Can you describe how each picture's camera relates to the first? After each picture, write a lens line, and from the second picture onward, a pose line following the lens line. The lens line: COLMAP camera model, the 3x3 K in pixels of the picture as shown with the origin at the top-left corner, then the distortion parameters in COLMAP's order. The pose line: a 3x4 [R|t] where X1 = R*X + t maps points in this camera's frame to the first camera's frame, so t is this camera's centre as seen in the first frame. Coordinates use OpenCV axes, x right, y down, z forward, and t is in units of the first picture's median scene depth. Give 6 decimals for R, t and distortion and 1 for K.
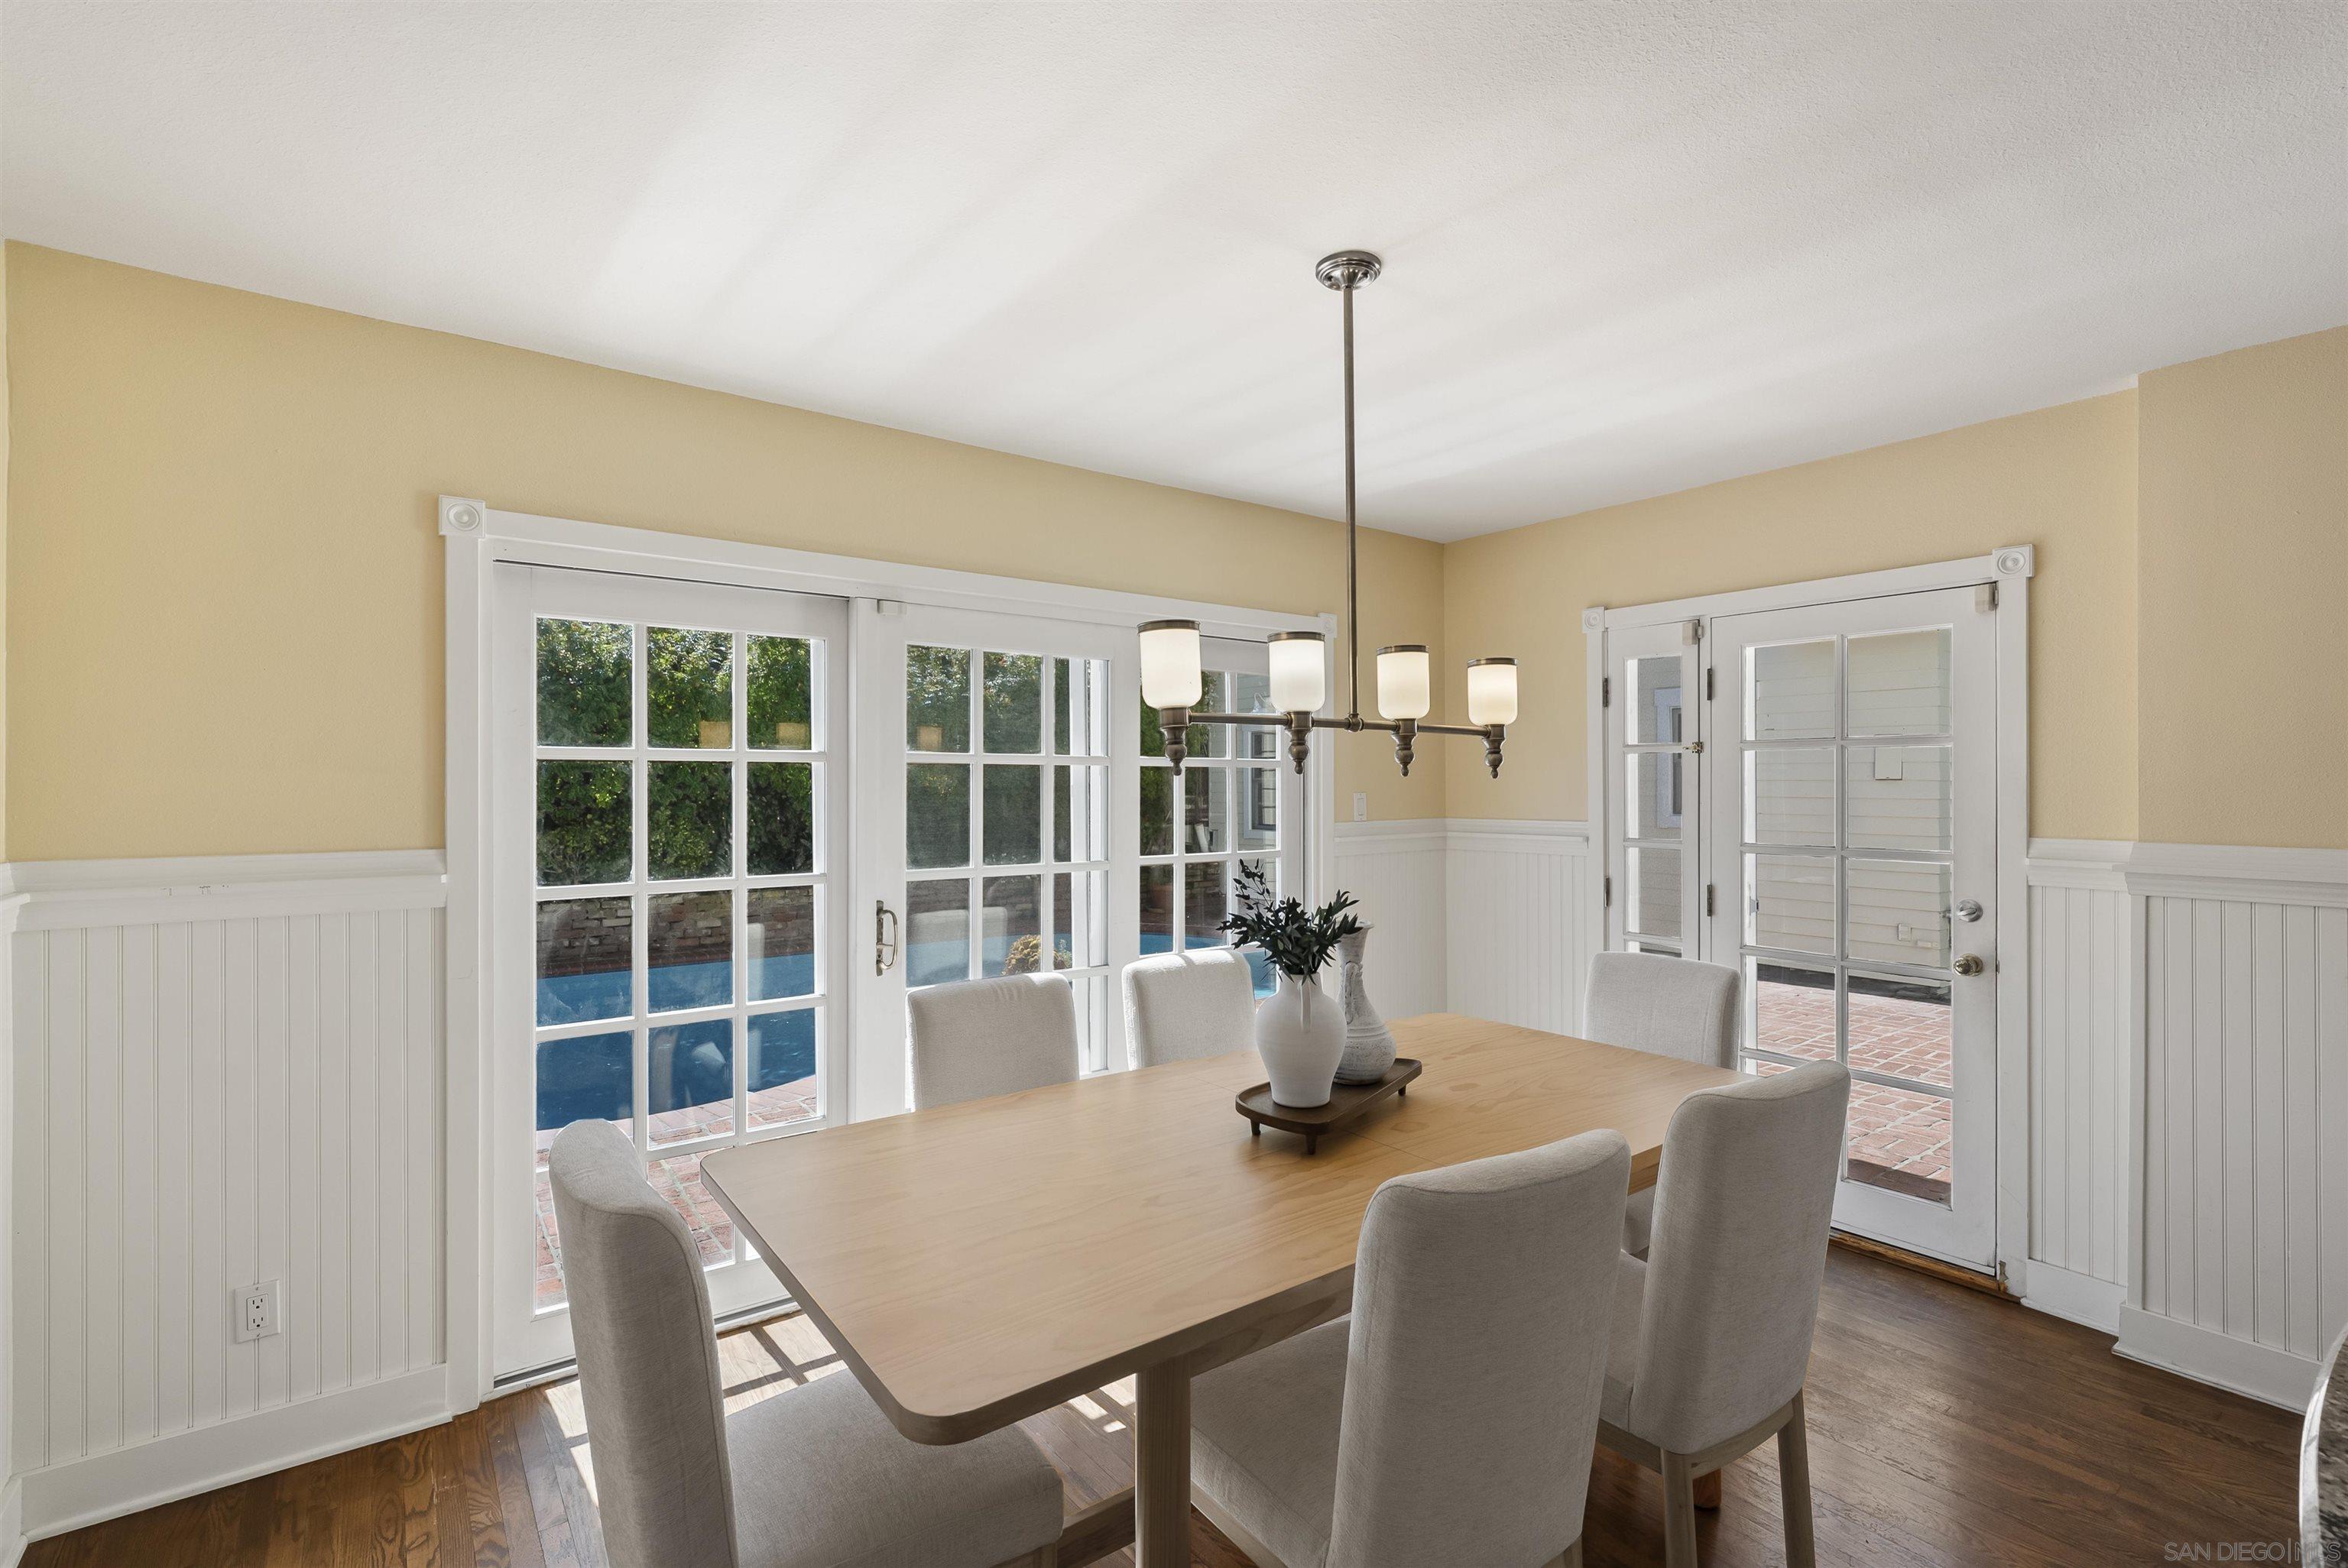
lens RADIAL K [[1063.4, 0, 1161.4], [0, 1063.4, 778.7], [0, 0, 1]] dist [-0.009672, 0.003866]
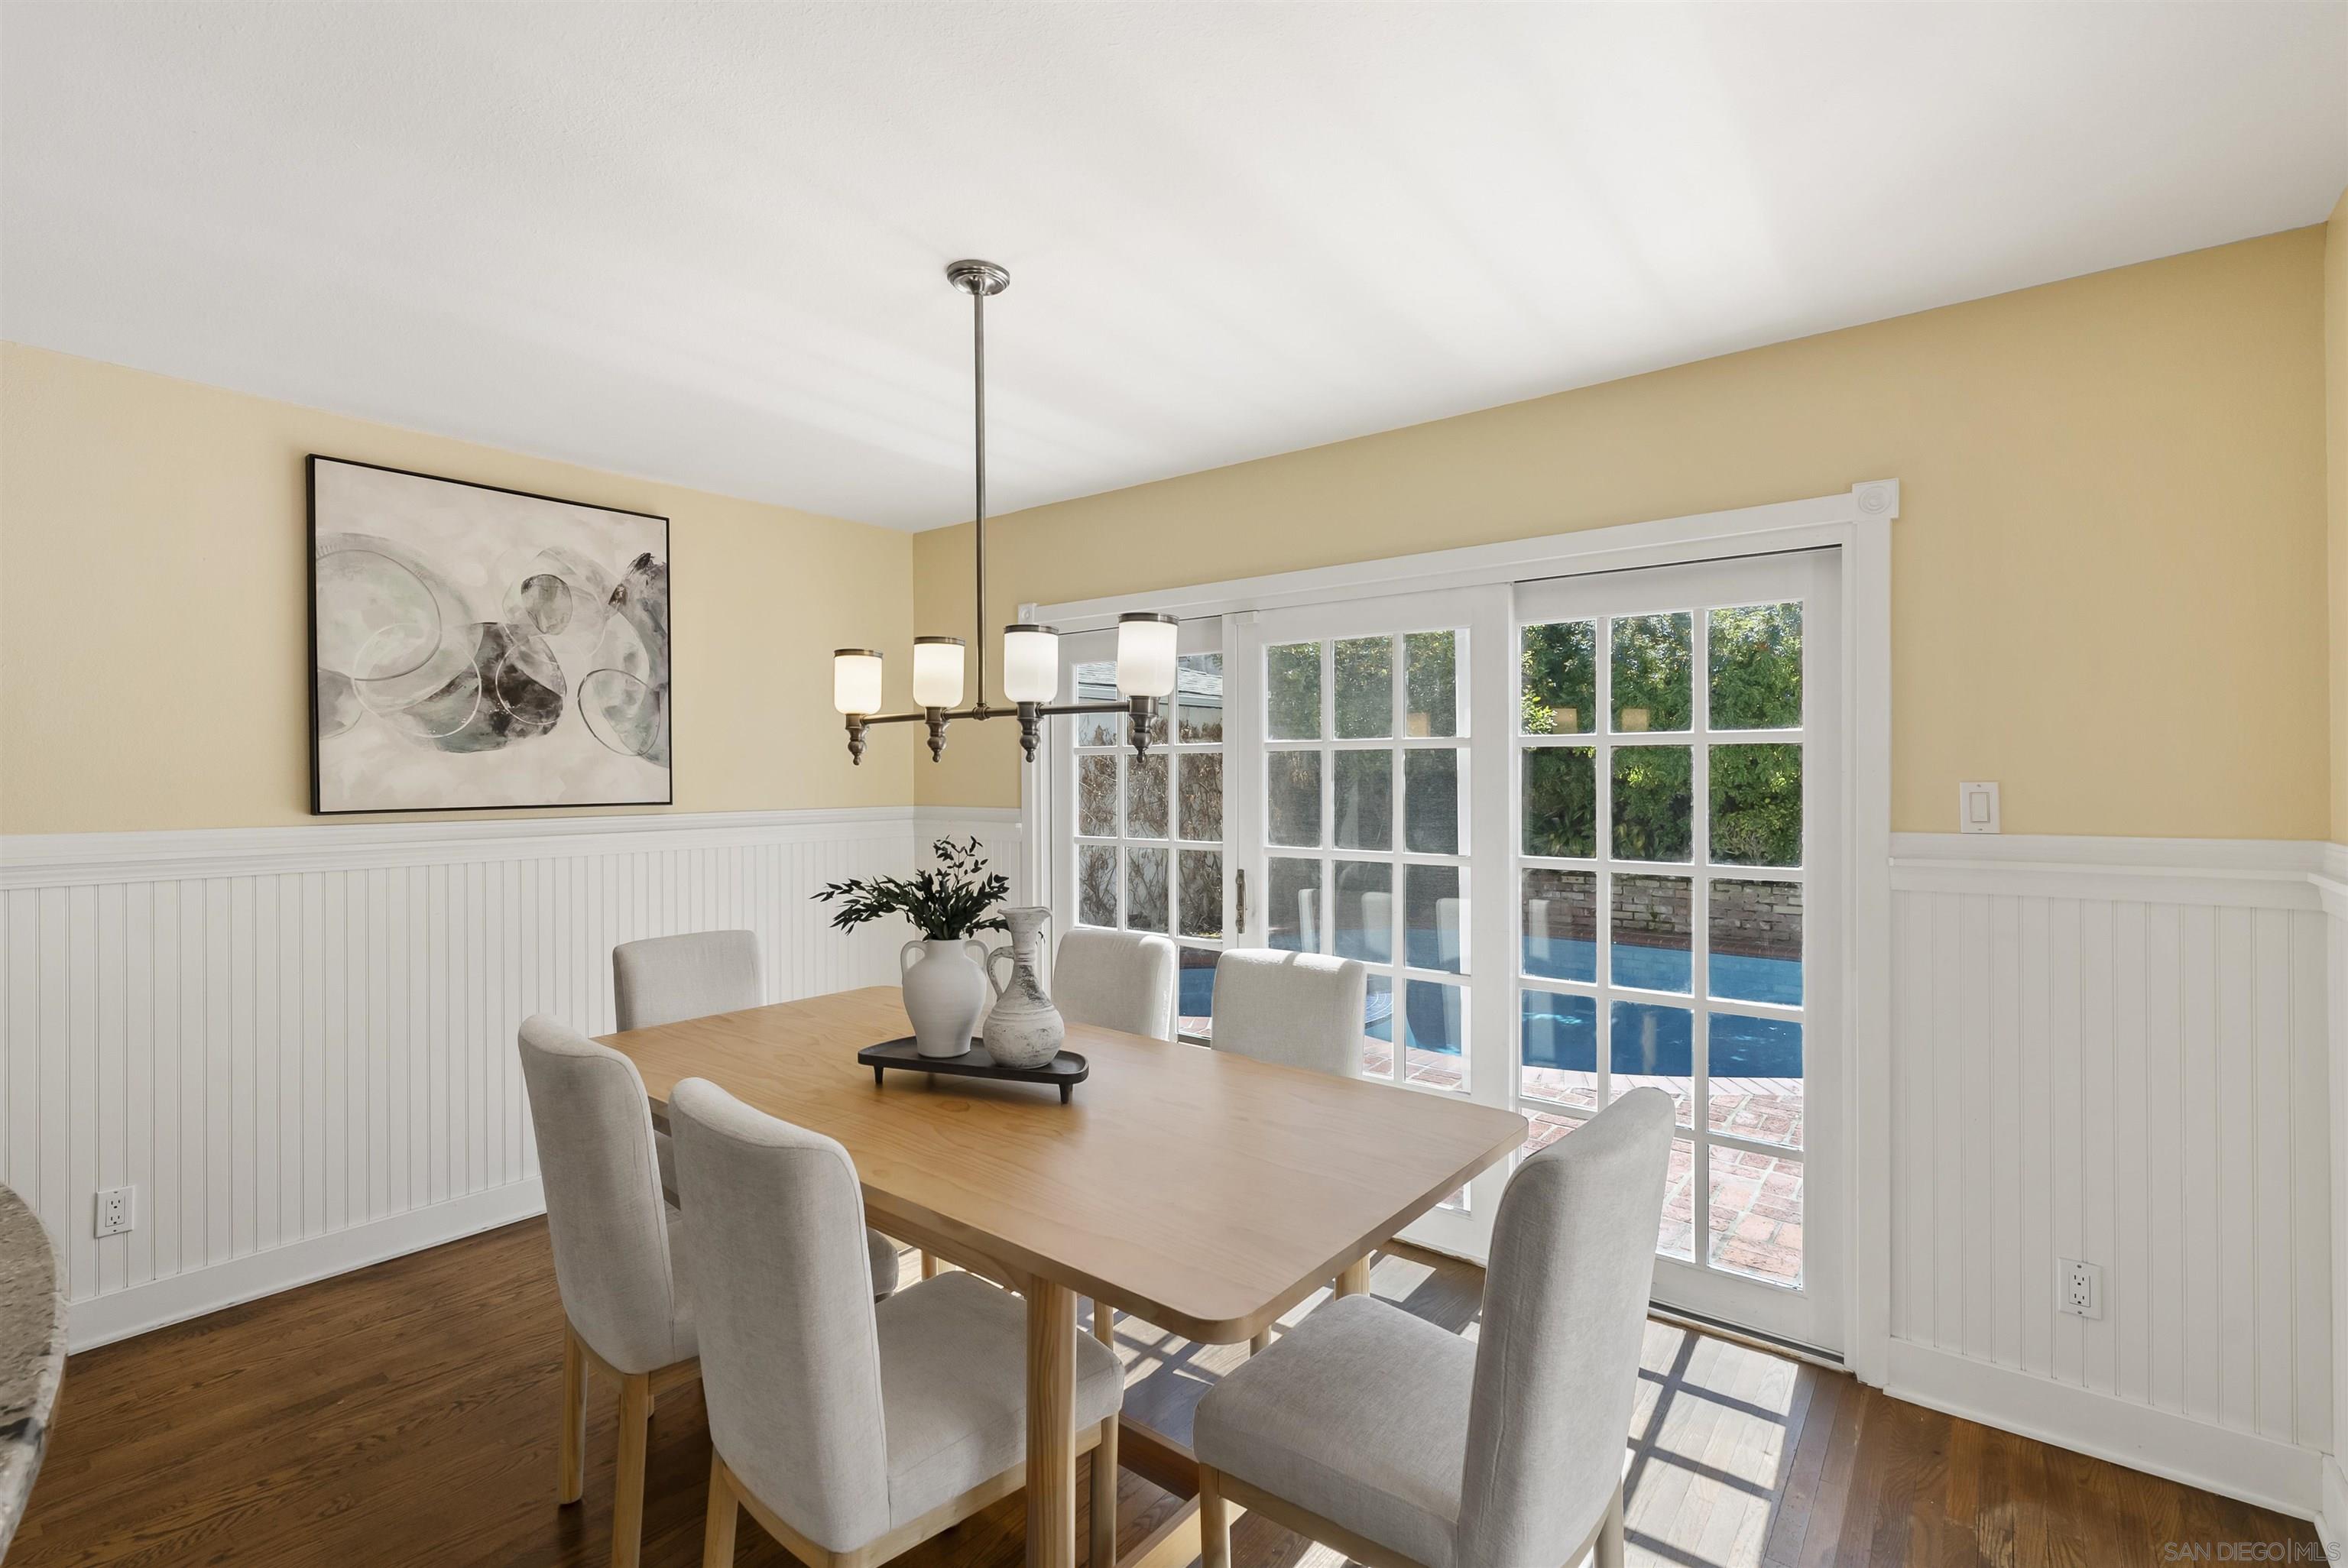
lens RADIAL K [[1063.4, 0, 1175.4], [0, 1063.4, 798.4], [0, 0, 1]] dist [-0.009672, 0.003866]
pose [[0.259378, 0.023970, -0.965478, 0.795407], [0.008667, 0.999594, 0.027145, 0.004044], [0.965737, -0.015408, 0.259065, 0.577198]]
